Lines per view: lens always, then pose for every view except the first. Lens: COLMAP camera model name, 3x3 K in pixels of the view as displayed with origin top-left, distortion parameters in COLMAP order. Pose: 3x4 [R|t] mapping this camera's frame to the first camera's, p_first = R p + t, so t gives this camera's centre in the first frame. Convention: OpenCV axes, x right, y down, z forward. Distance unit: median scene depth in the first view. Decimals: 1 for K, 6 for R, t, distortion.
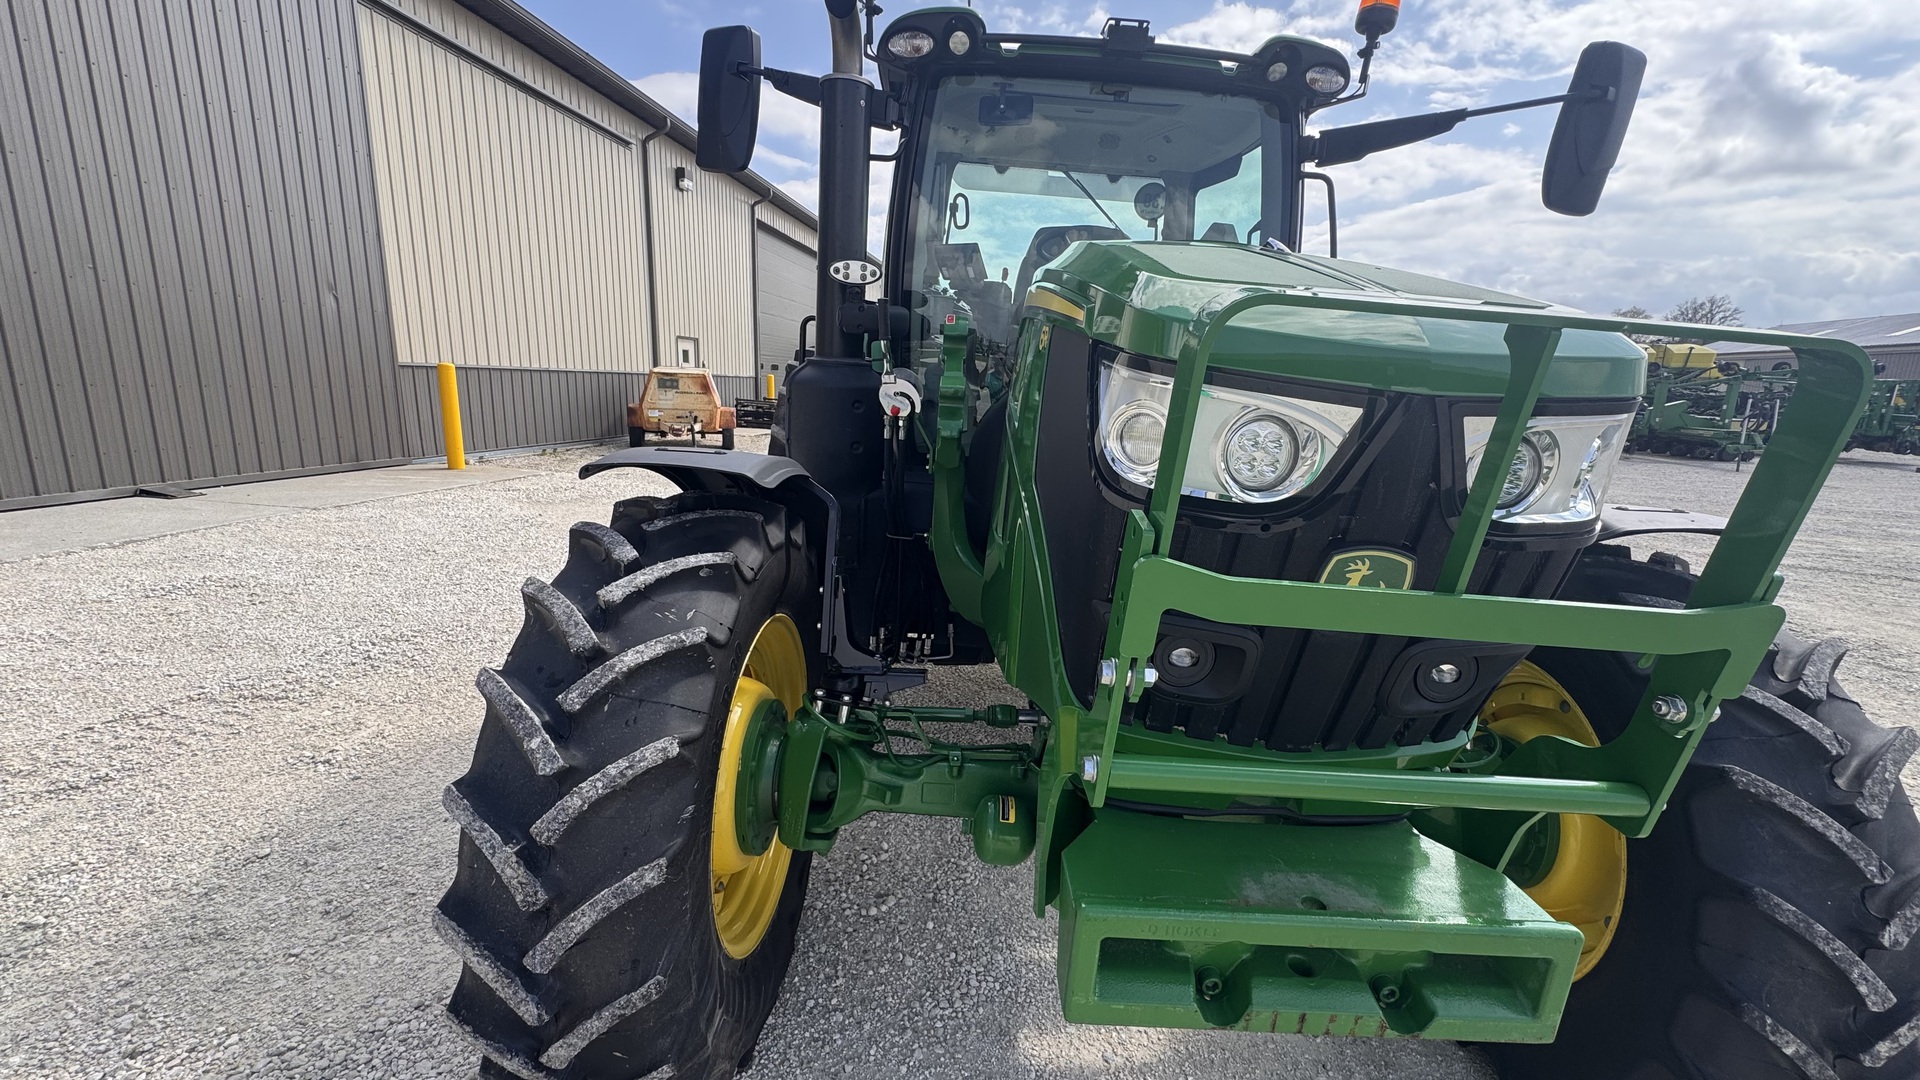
lens RADIAL K [[758.8, 0, 962.3], [0, 758.8, 536.5], [0, 0, 1]] dist [0.000026, -0.000299]
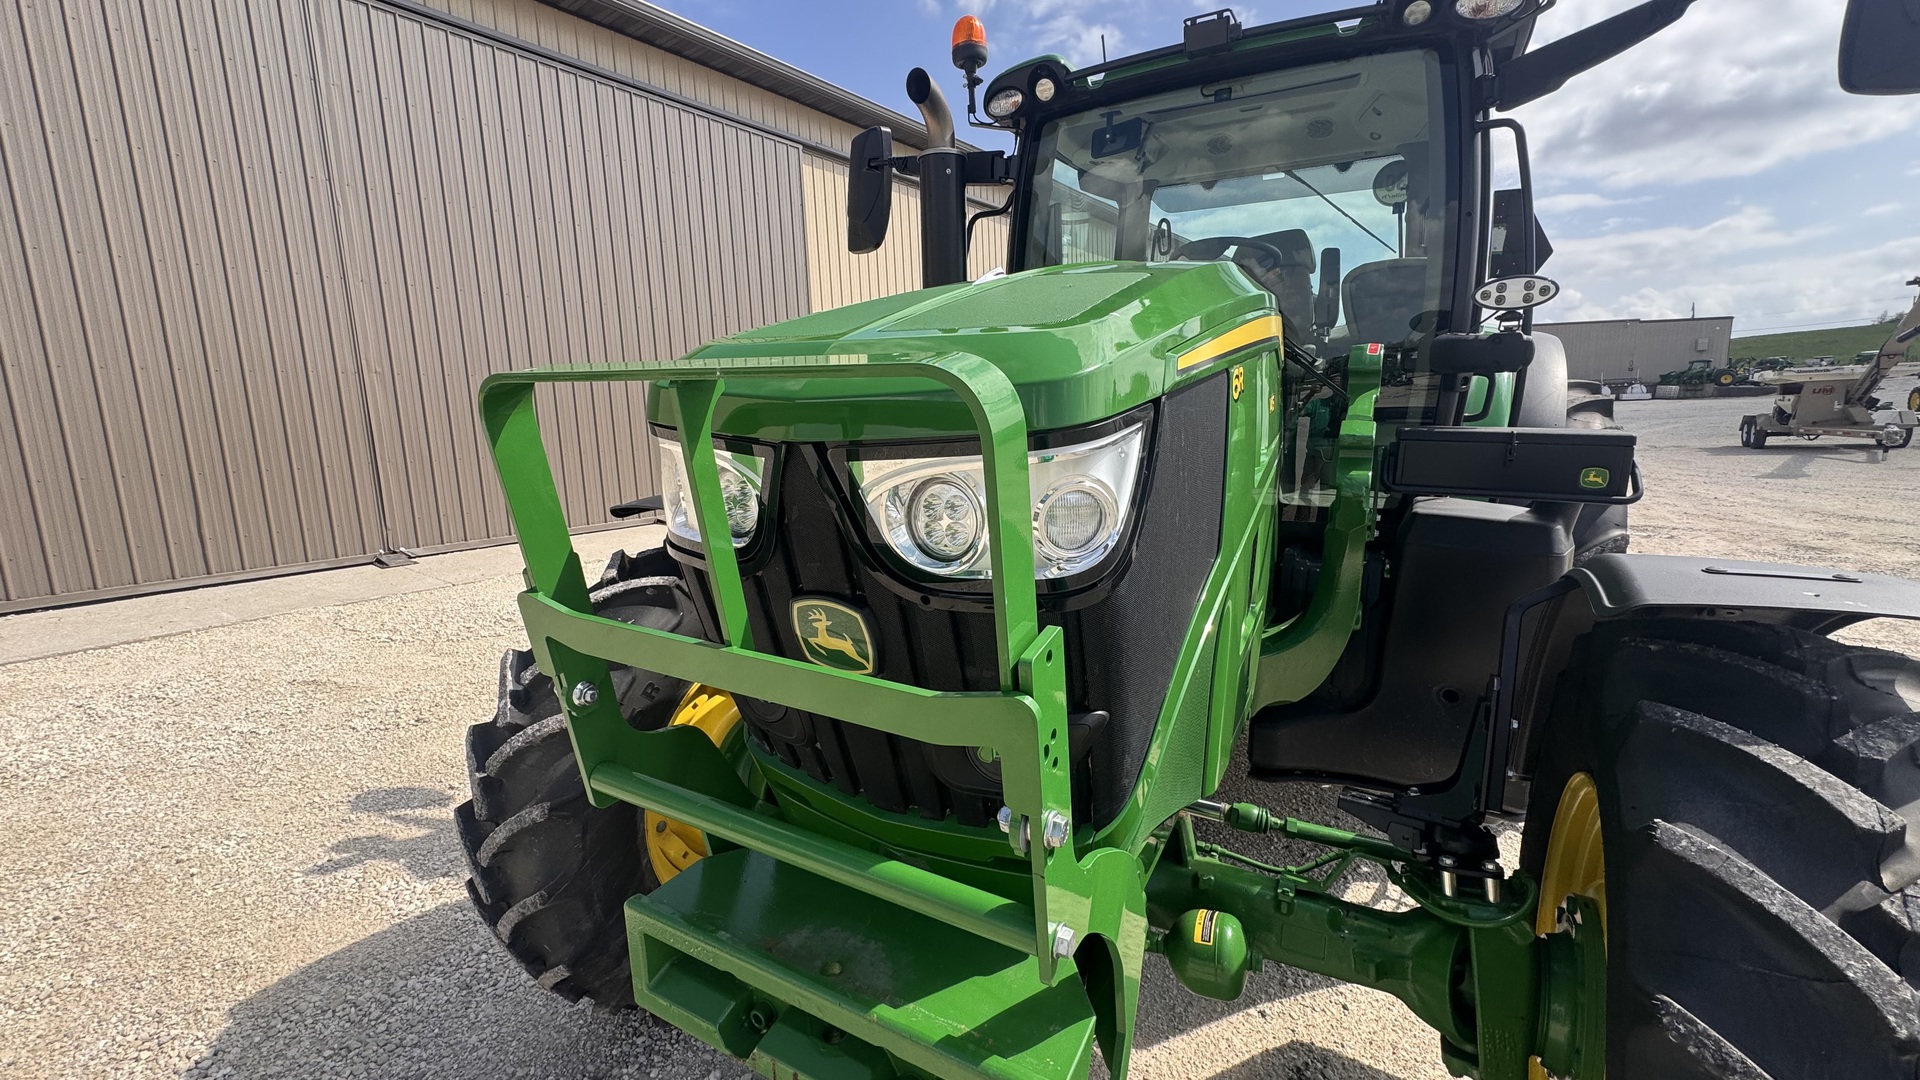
lens RADIAL K [[758.8, 0, 962.3], [0, 758.8, 536.5], [0, 0, 1]] dist [0.000026, -0.000299]
pose [[0.863560, 0.017435, -0.503945, 0.422497], [-0.037974, 0.998813, -0.030517, -0.014531], [0.502815, 0.045490, 0.863197, 0.089442]]
